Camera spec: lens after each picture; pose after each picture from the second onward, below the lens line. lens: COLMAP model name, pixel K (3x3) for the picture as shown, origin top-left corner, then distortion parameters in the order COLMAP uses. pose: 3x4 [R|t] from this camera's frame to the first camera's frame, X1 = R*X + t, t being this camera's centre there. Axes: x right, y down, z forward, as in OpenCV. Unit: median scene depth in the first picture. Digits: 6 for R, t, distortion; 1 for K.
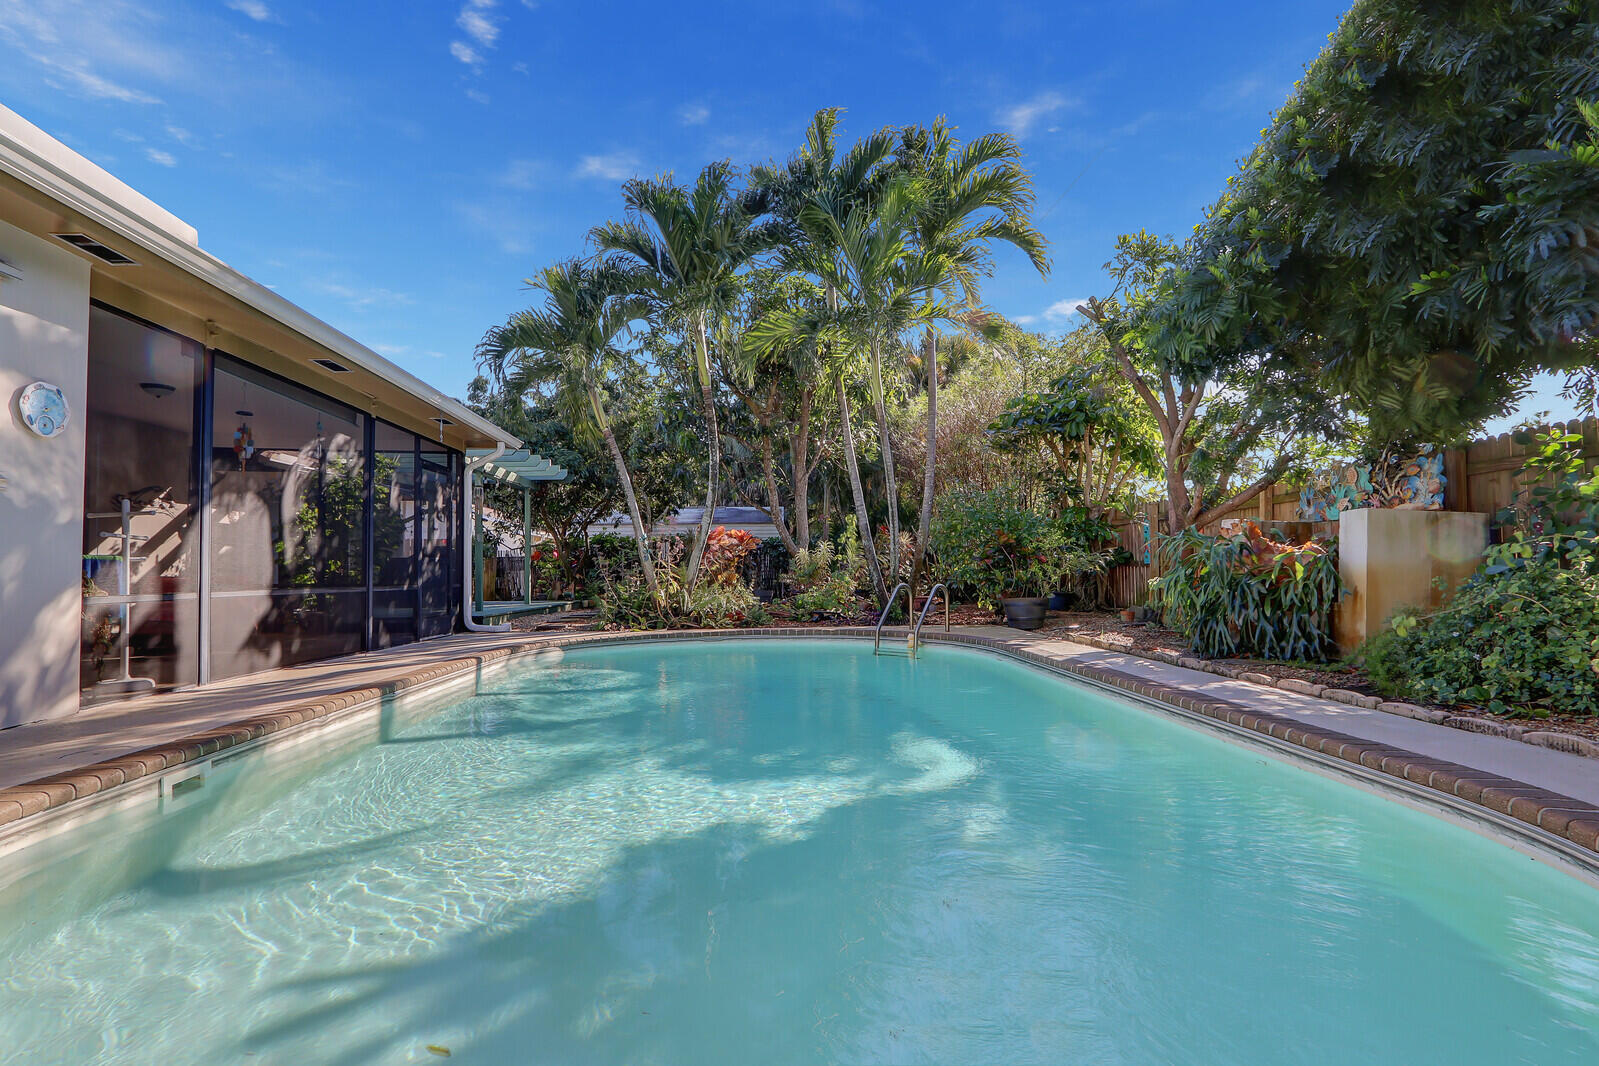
lens RADIAL K [[807.9, 0, 798.2], [0, 807.9, 500.5], [0, 0, 1]] dist [0.024533, 0.000411]
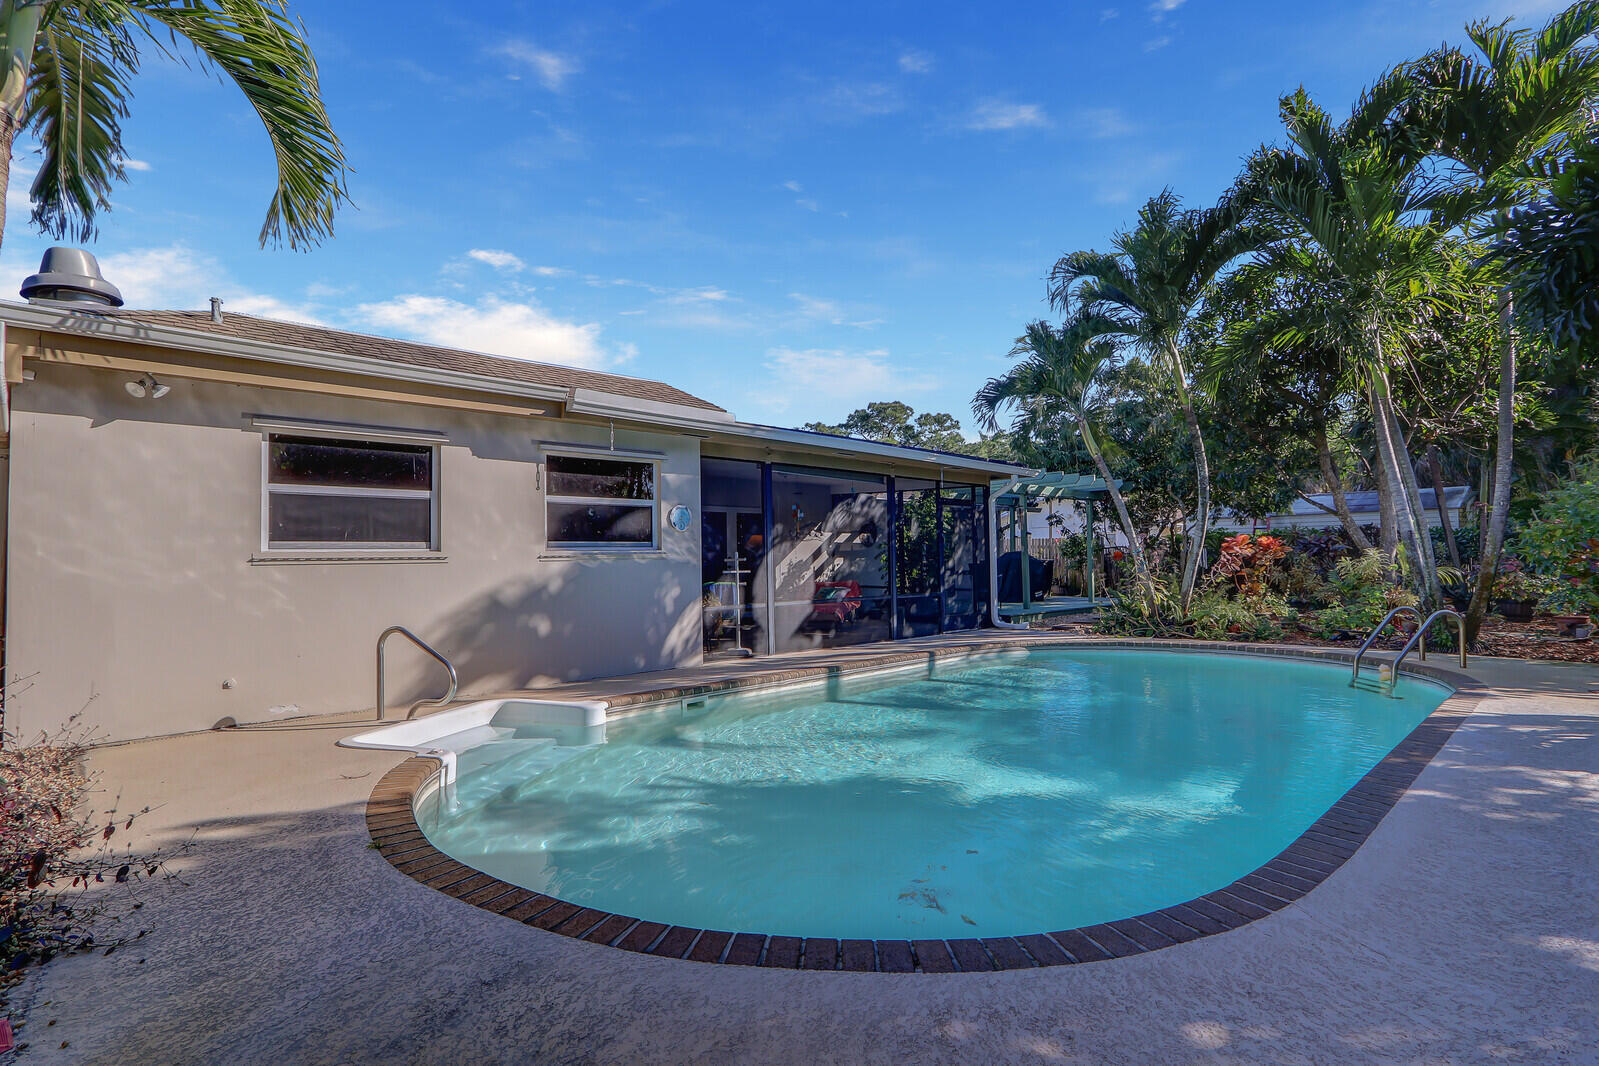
lens RADIAL K [[815.7, 0, 799.5], [0, 815.7, 533.0], [0, 0, 1]] dist [-0.058976, -0.000035]
pose [[0.661252, -0.014598, -0.750022, 0.593495], [0.067343, 0.996929, 0.039969, -0.096258], [0.747135, -0.076939, 0.660204, -0.094050]]
